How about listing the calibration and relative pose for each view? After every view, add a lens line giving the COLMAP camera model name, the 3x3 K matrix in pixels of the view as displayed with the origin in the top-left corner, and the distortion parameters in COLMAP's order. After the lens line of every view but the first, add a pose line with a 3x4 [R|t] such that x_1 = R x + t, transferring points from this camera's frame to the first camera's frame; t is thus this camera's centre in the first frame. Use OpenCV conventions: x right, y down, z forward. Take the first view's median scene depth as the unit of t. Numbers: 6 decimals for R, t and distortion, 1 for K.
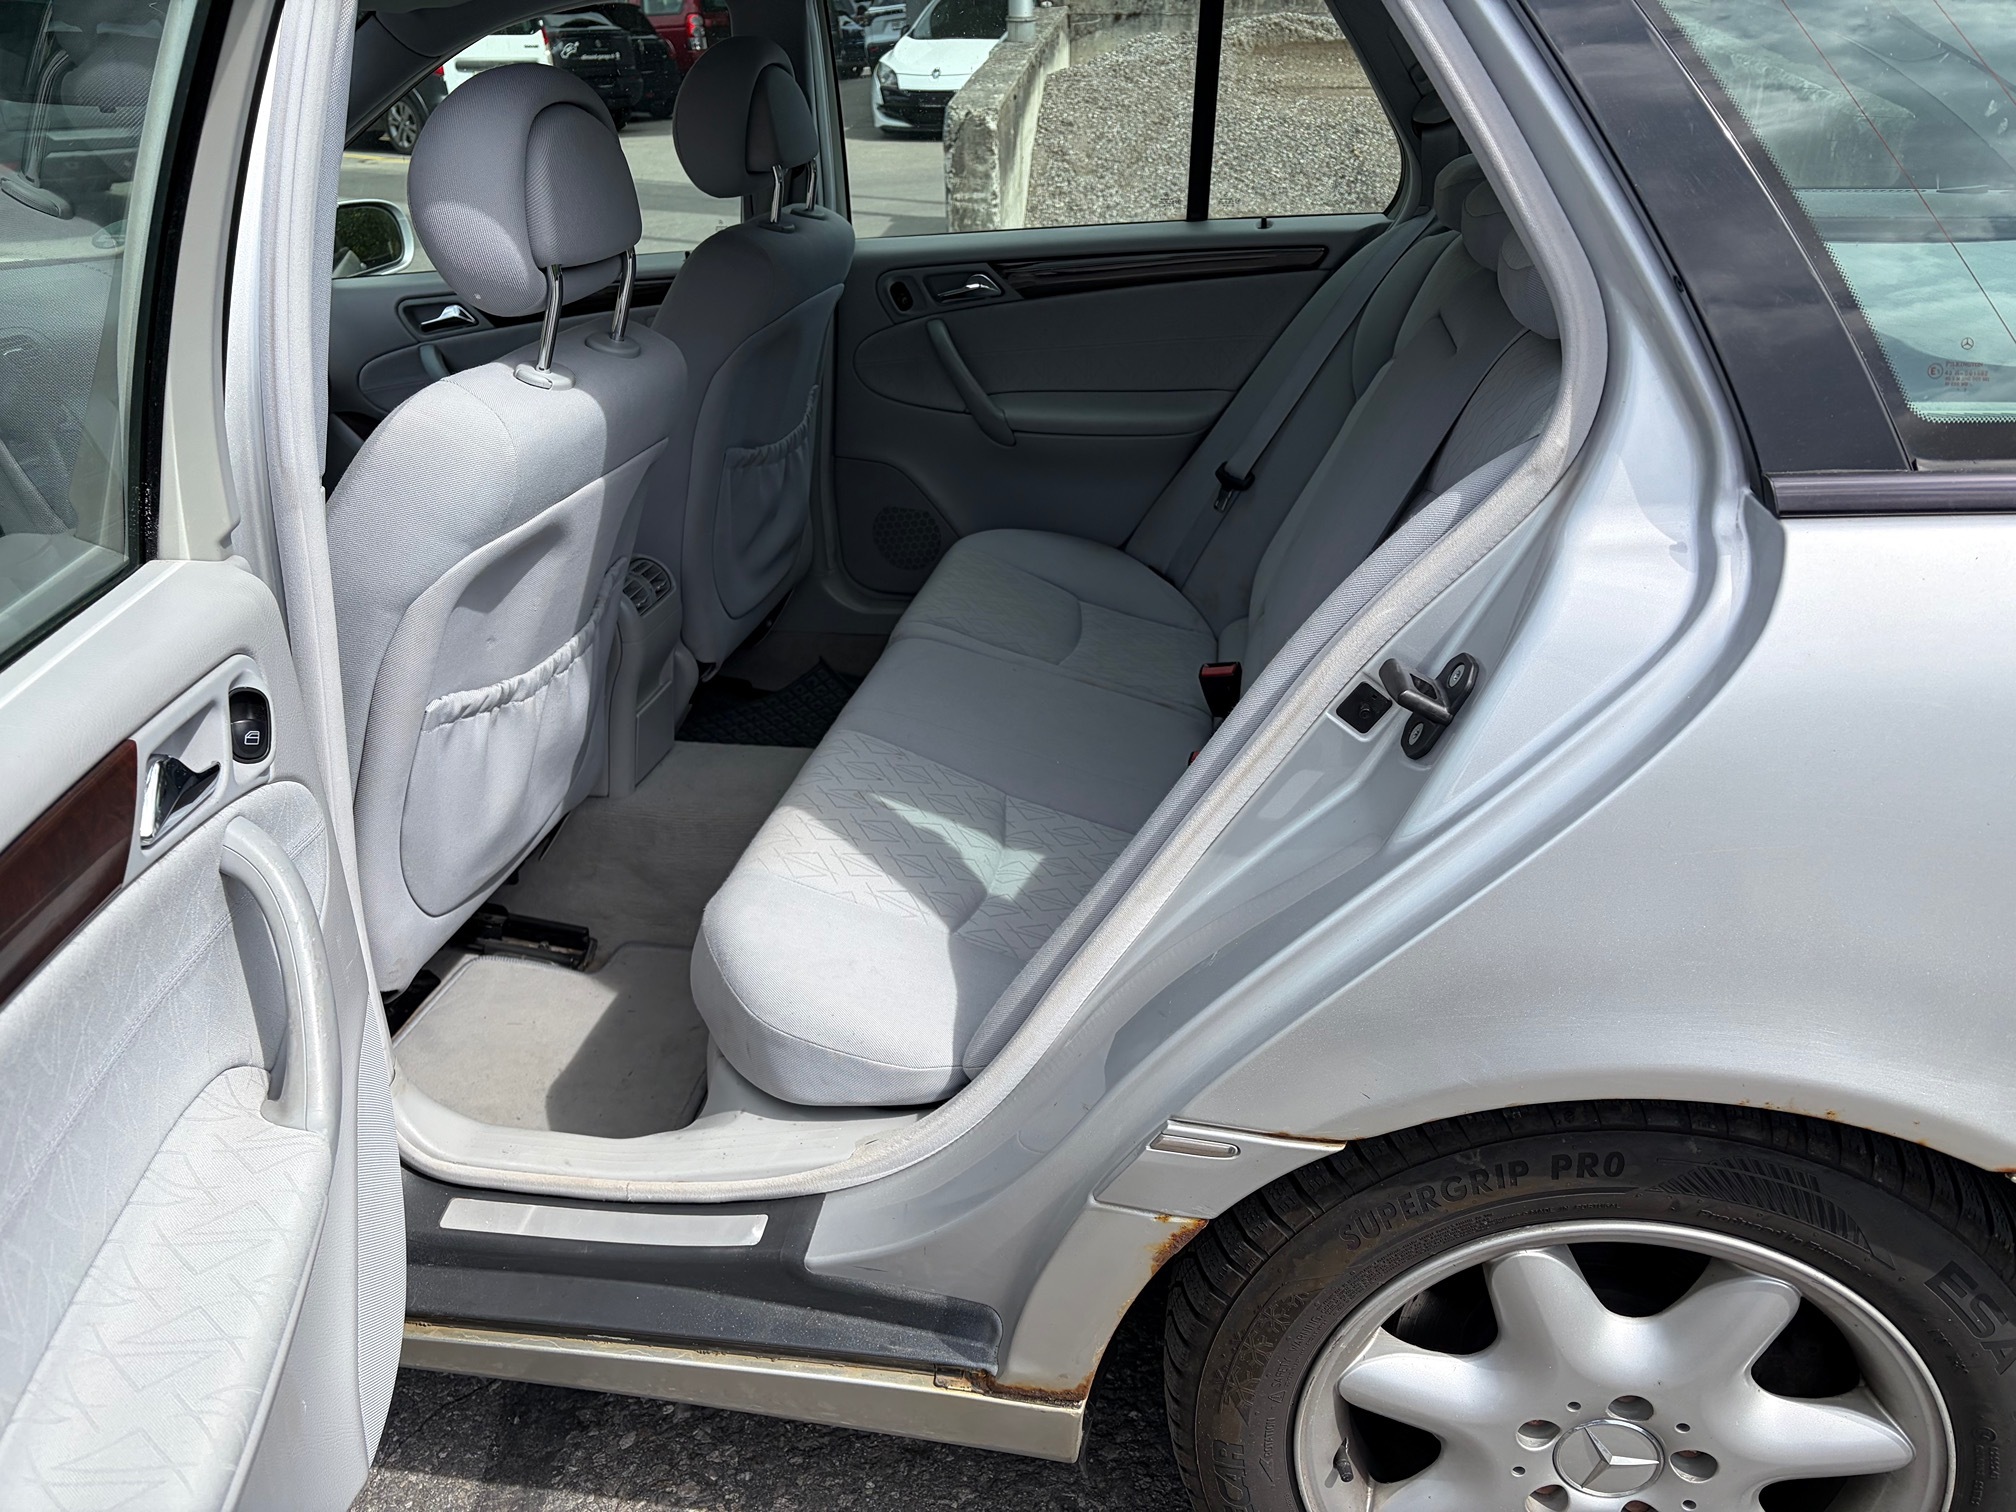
lens RADIAL K [[1567.6, 0, 1012.7], [0, 1567.6, 761.9], [0, 0, 1]] dist [0.035571, -0.036255]
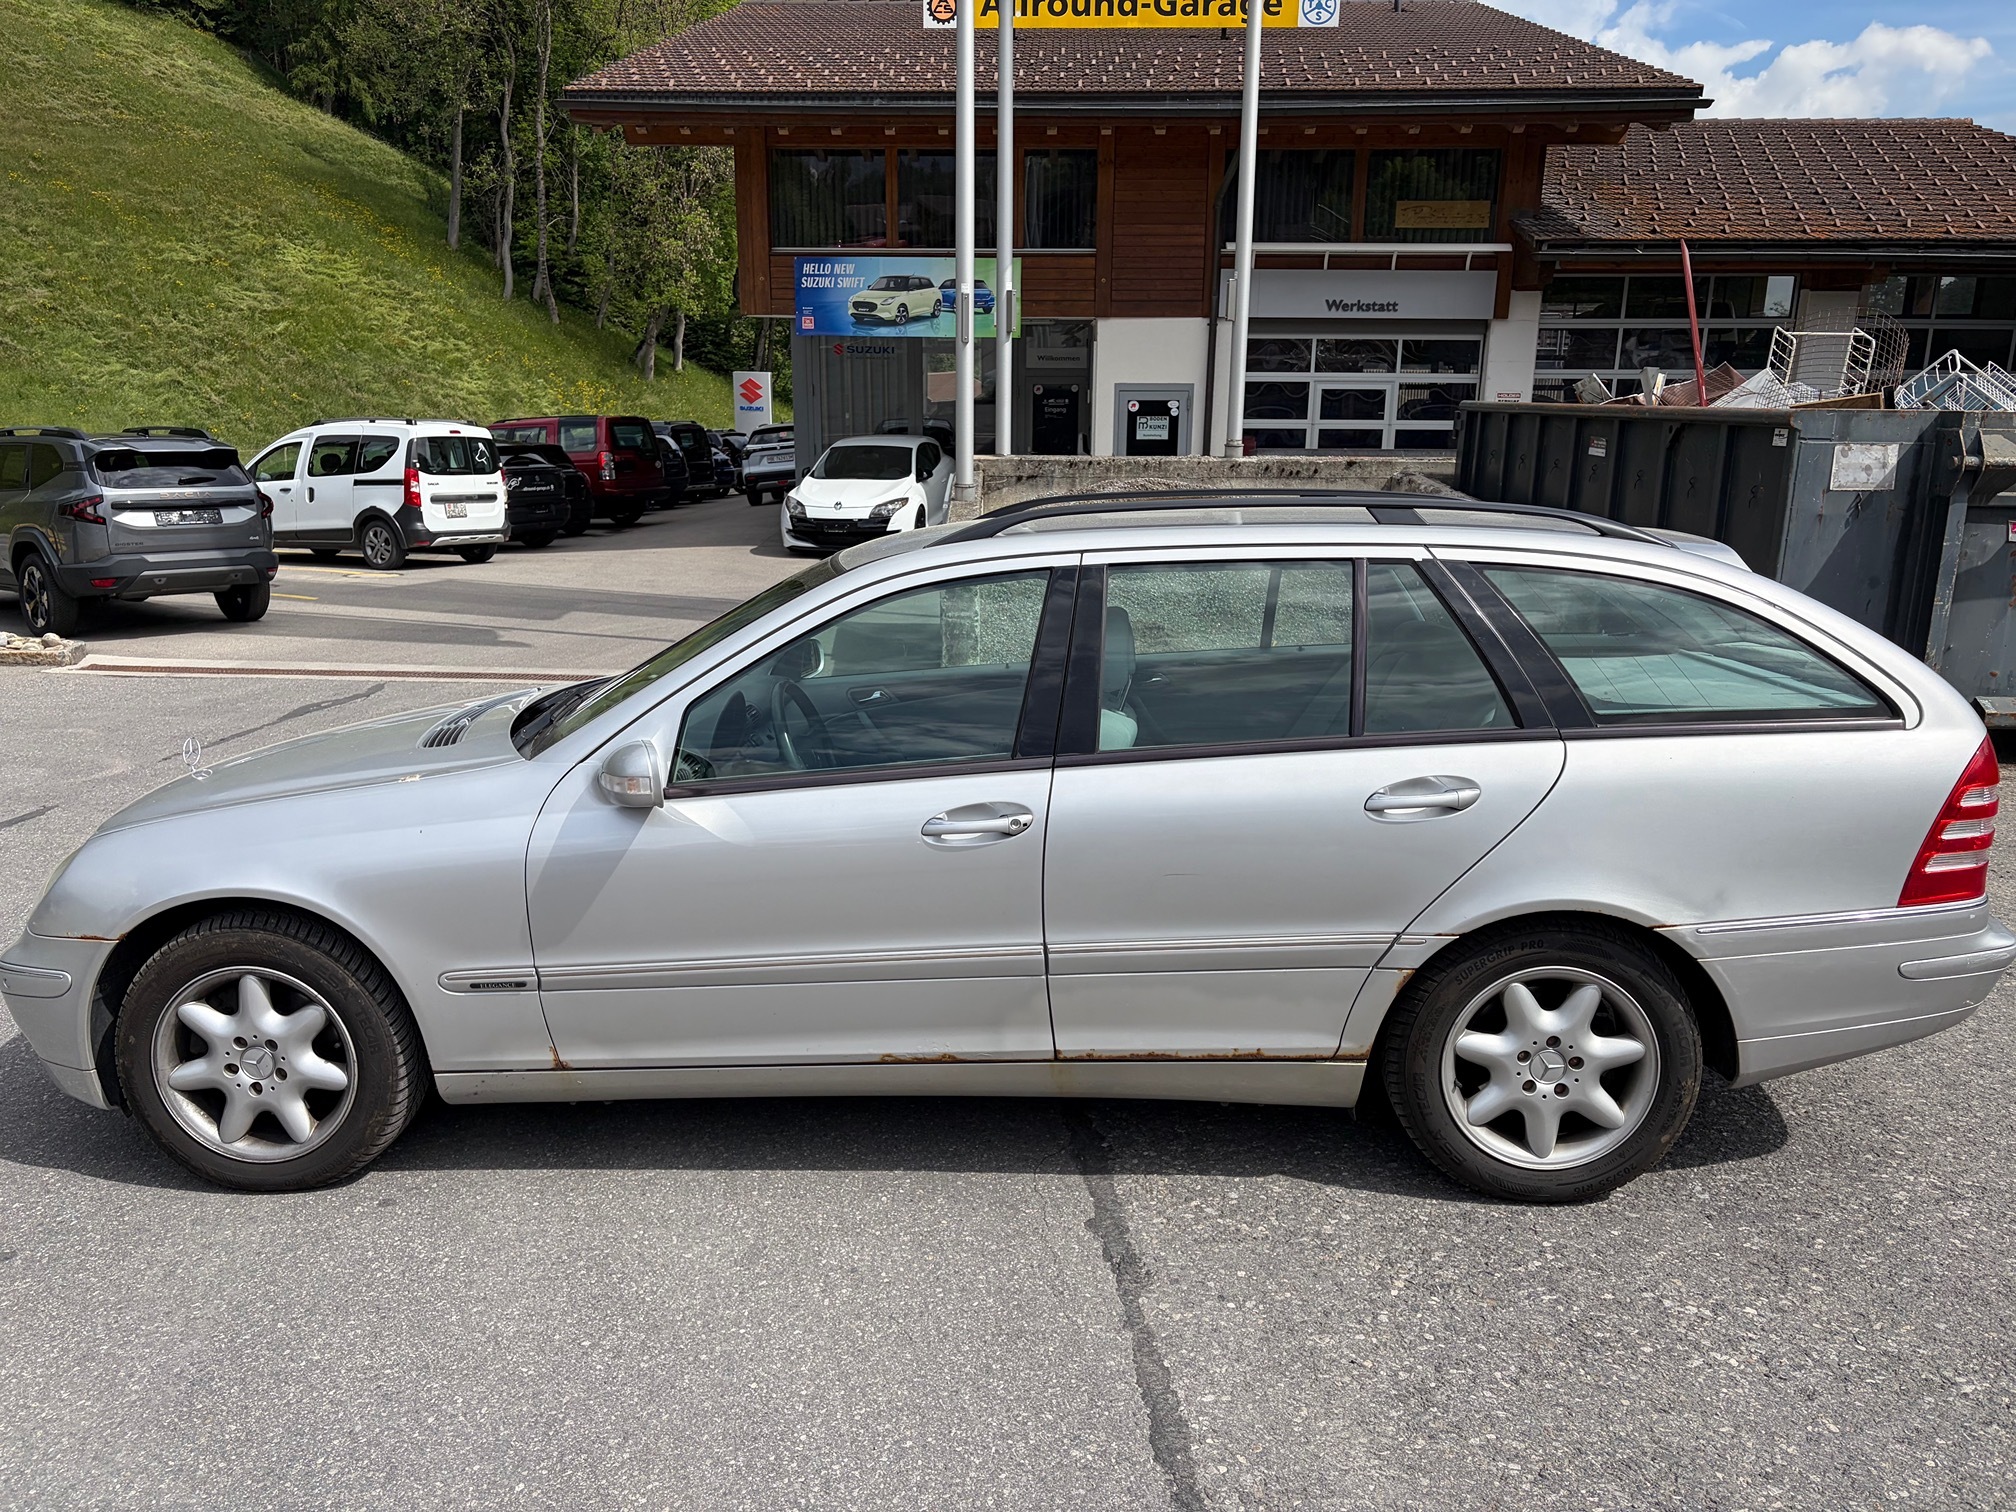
lens RADIAL K [[1524.3, 0, 1008.0], [0, 1524.3, 756.0], [0, 0, 1]] dist [0.119194, -0.147663]
pose [[0.992908, -0.018758, 0.117392, -0.467745], [0.045706, 0.971807, -0.231303, 0.249170], [-0.109744, 0.235029, 0.965773, -0.890449]]
